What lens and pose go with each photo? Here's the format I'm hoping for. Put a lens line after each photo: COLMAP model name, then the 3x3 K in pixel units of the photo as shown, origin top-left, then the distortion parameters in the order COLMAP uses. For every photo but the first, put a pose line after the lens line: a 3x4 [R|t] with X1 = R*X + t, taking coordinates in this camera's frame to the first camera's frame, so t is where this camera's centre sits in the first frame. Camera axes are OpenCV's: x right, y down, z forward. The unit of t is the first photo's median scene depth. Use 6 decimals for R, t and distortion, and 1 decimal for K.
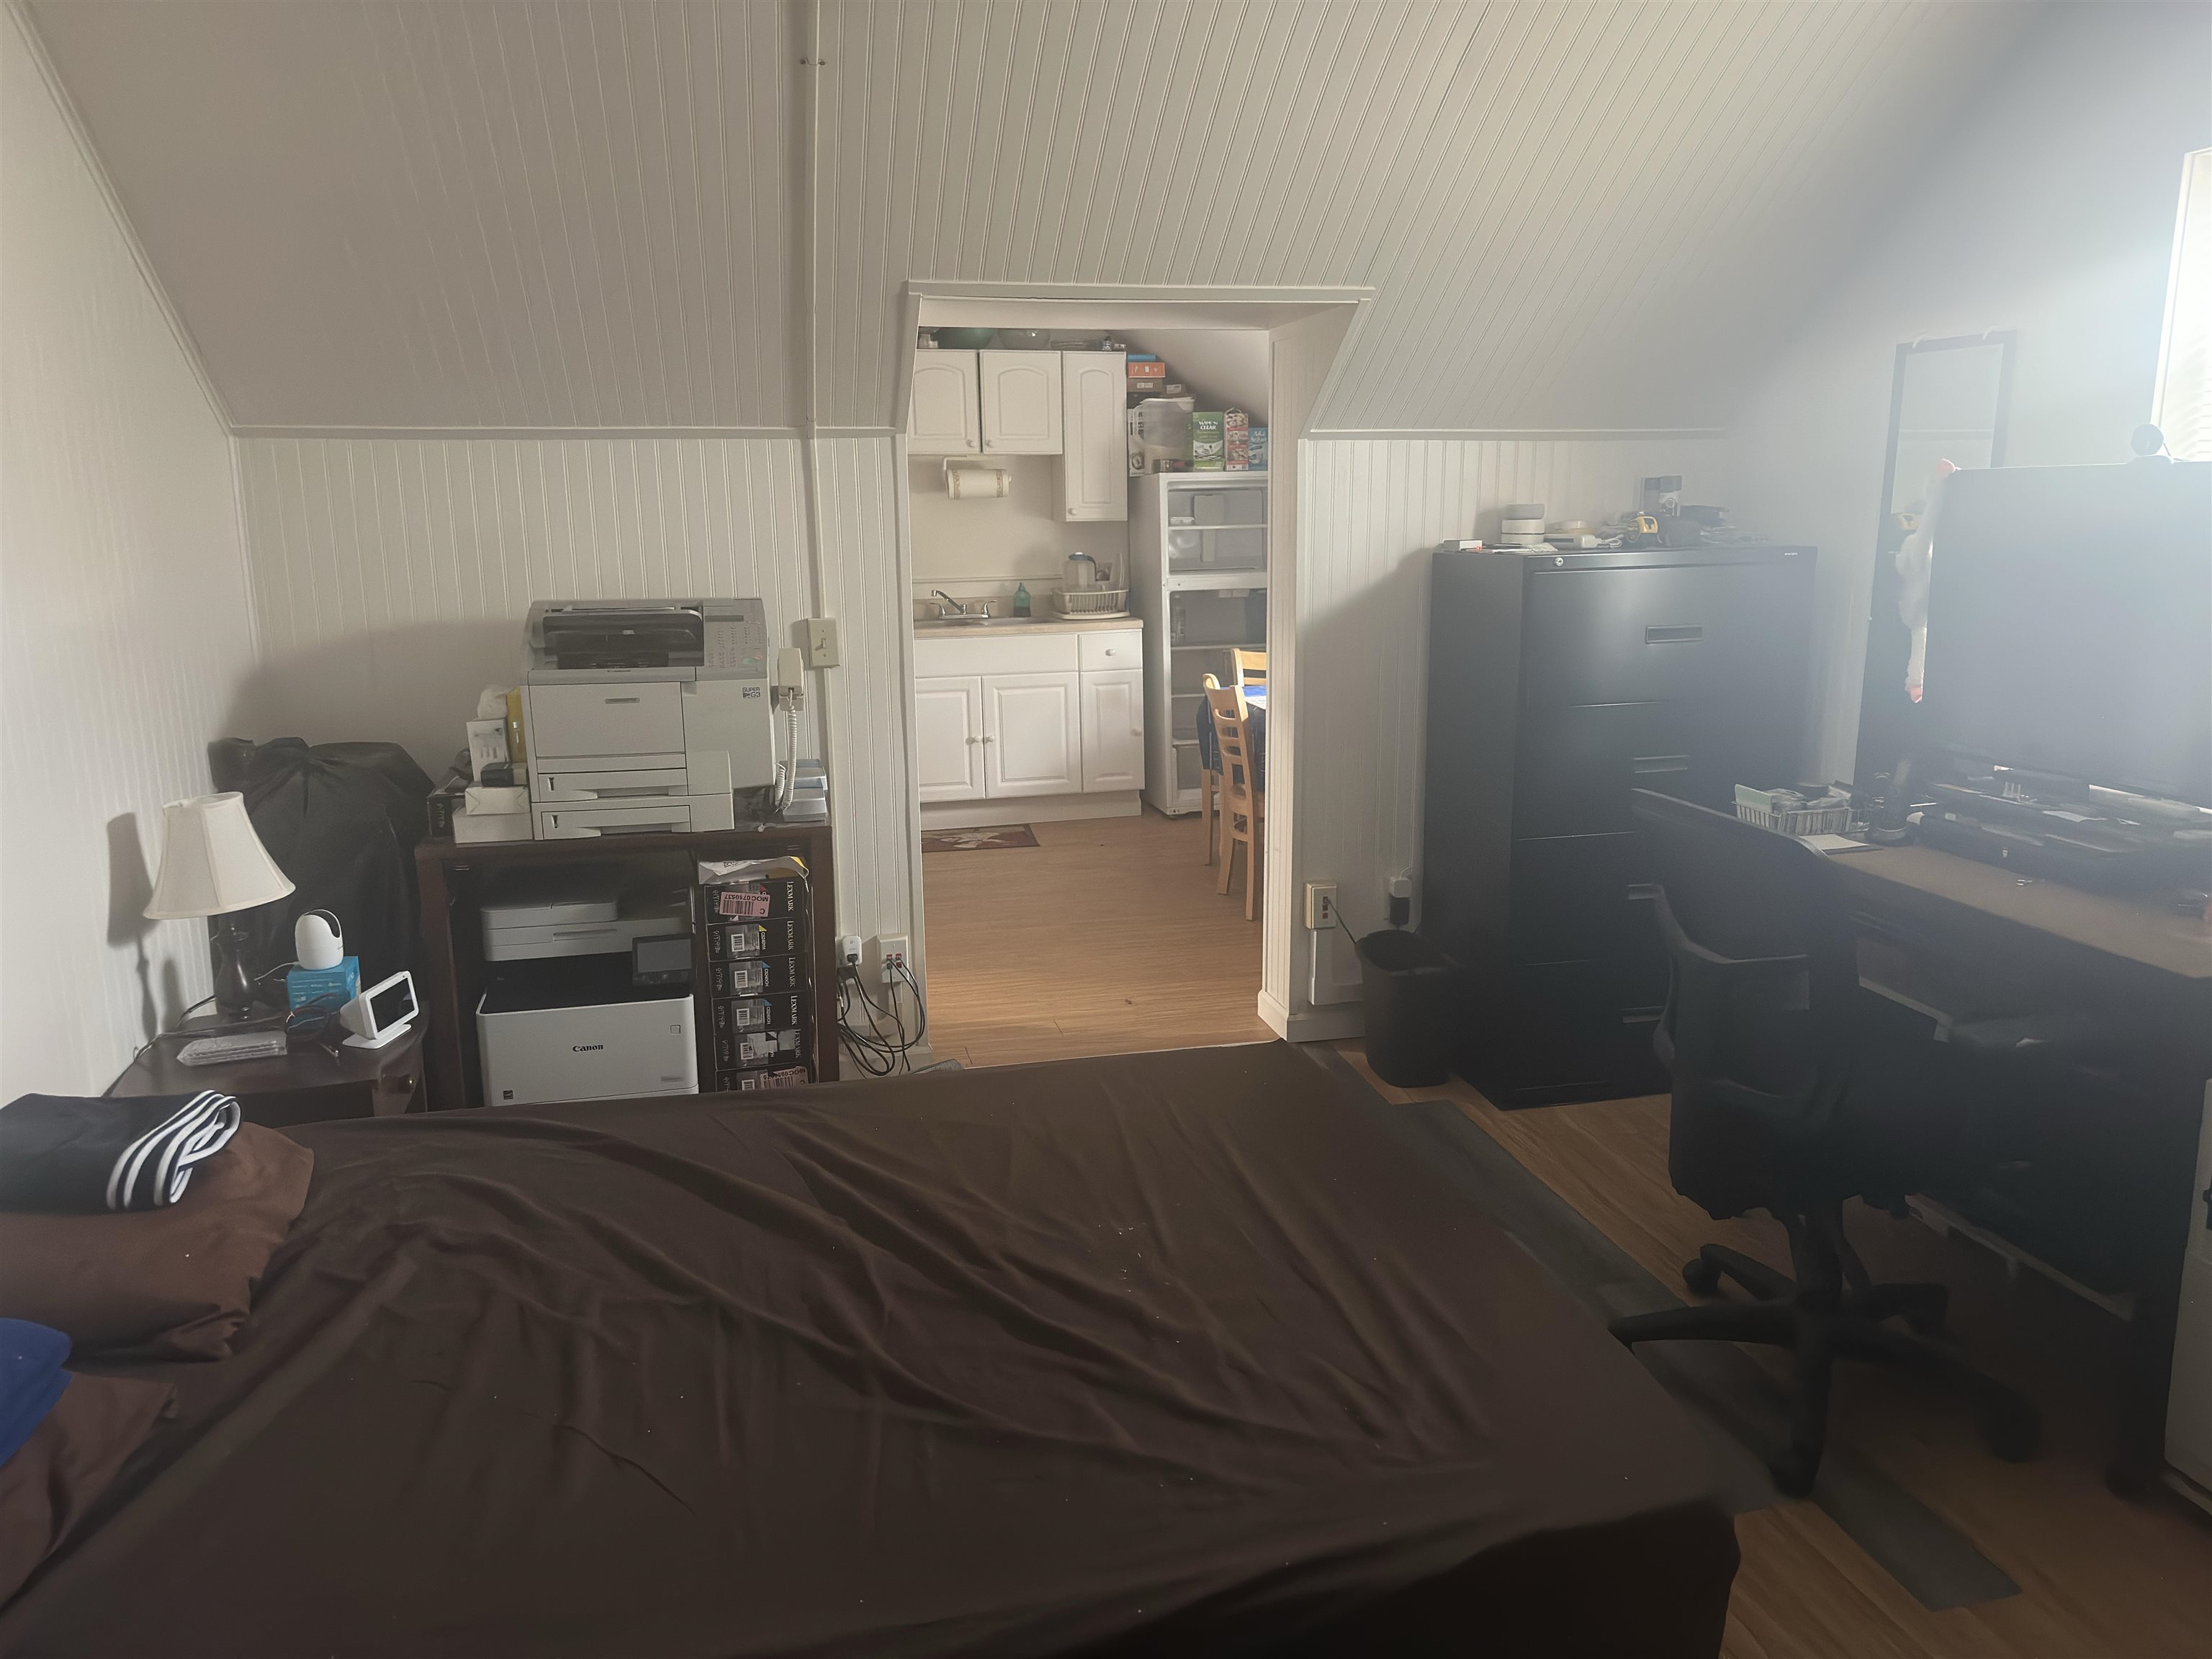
lens RADIAL K [[1567.9, 0, 1111.4], [0, 1567.9, 830.4], [0, 0, 1]] dist [0.058603, -0.059670]
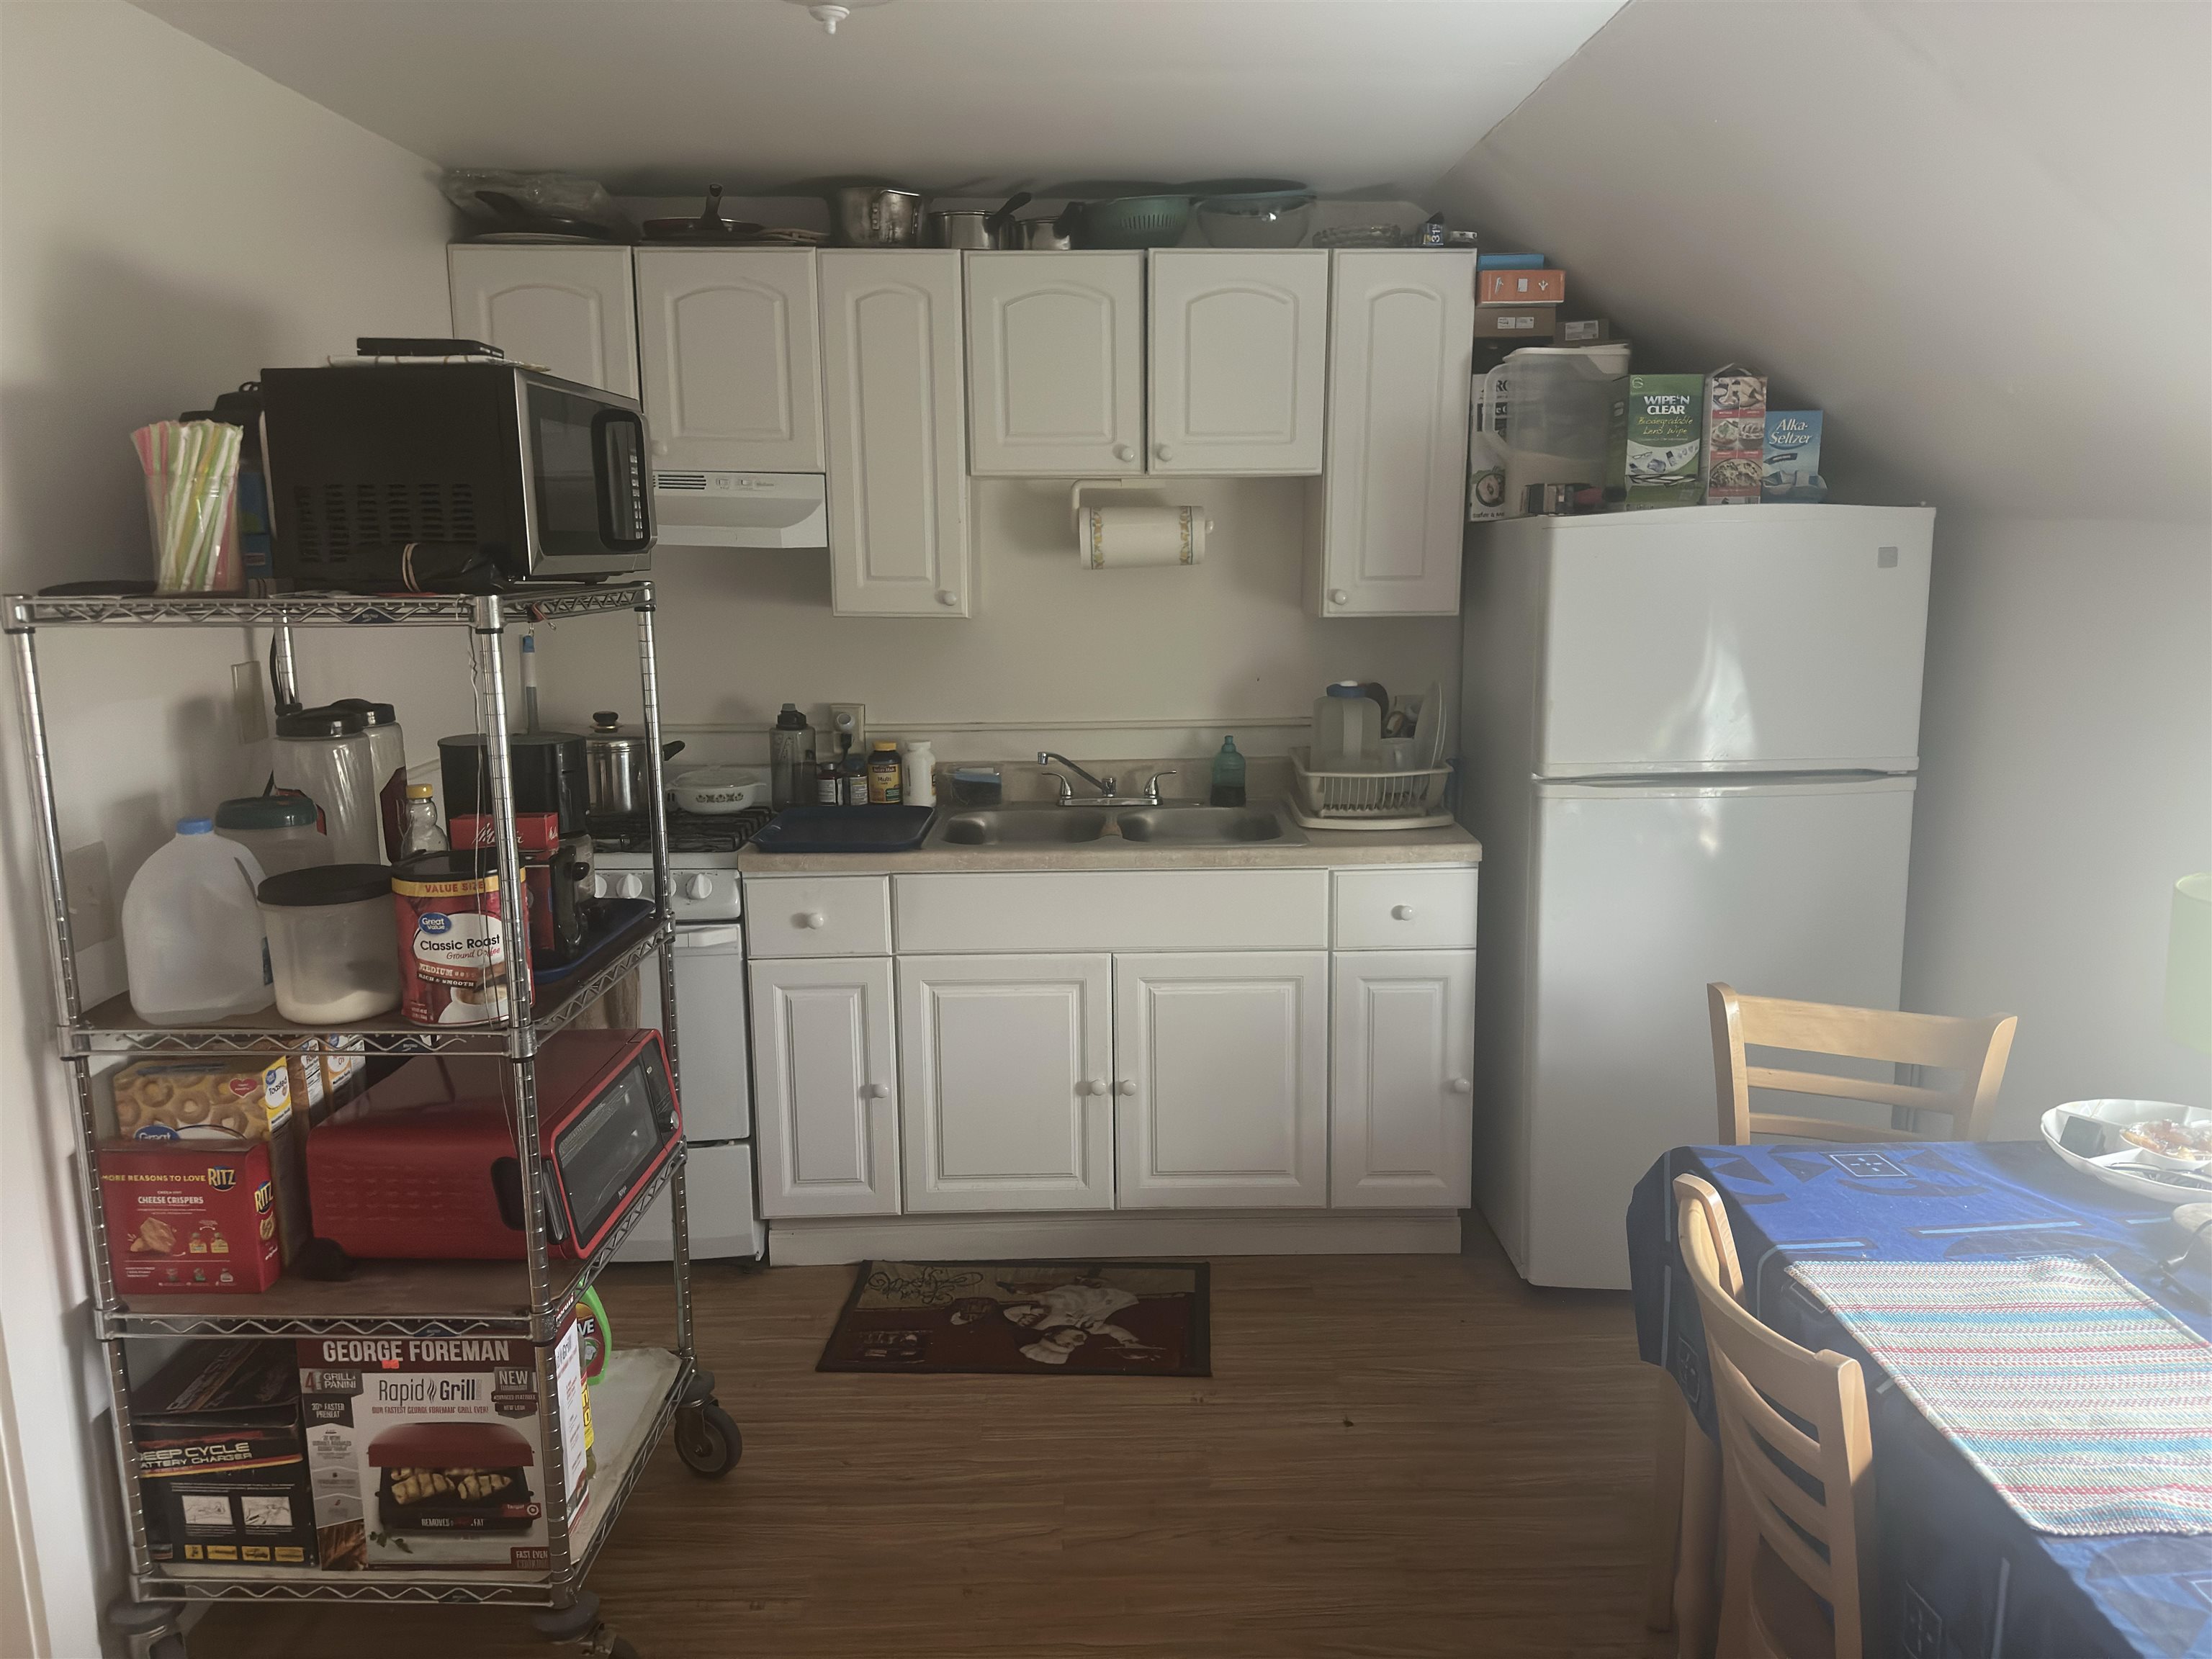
lens RADIAL K [[1567.9, 0, 1064.6], [0, 1567.9, 832.8], [0, 0, 1]] dist [0.058603, -0.059670]
pose [[0.972479, 0.051060, -0.227325, 0.006050], [-0.054380, 0.998485, -0.008360, -0.126027], [0.226553, 0.020492, 0.973783, 0.534518]]
